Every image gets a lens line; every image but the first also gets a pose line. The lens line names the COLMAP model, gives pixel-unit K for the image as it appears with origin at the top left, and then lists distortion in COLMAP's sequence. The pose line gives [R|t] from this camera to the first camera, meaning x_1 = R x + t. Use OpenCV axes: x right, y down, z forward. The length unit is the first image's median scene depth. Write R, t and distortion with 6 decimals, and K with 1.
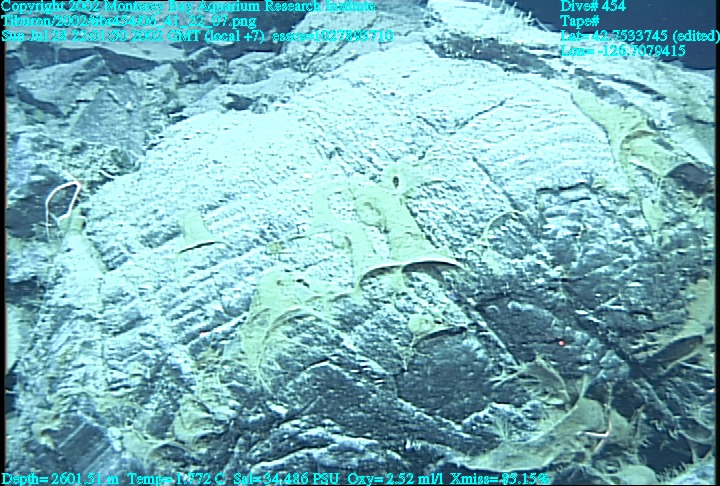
lens RADIAL K [[1081.1, 0, 358.6], [0, 1081.1, 282.4], [0, 0, 1]] dist [0.214191, 0.000000]
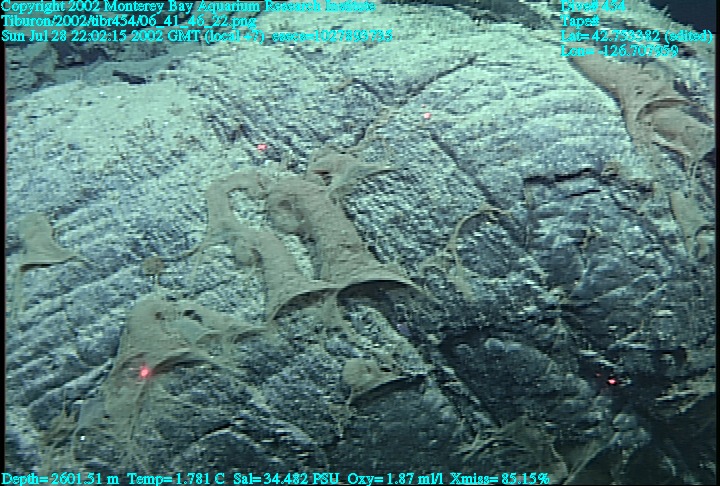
lens RADIAL K [[1081.1, 0, 350.0], [0, 1081.1, 283.1], [0, 0, 1]] dist [0.214191, 0.000000]
pose [[0.999127, -0.010878, 0.040323, 0.021917], [0.011790, 0.999678, -0.022449, -0.003523], [-0.040066, 0.022905, 0.998934, 0.292435]]
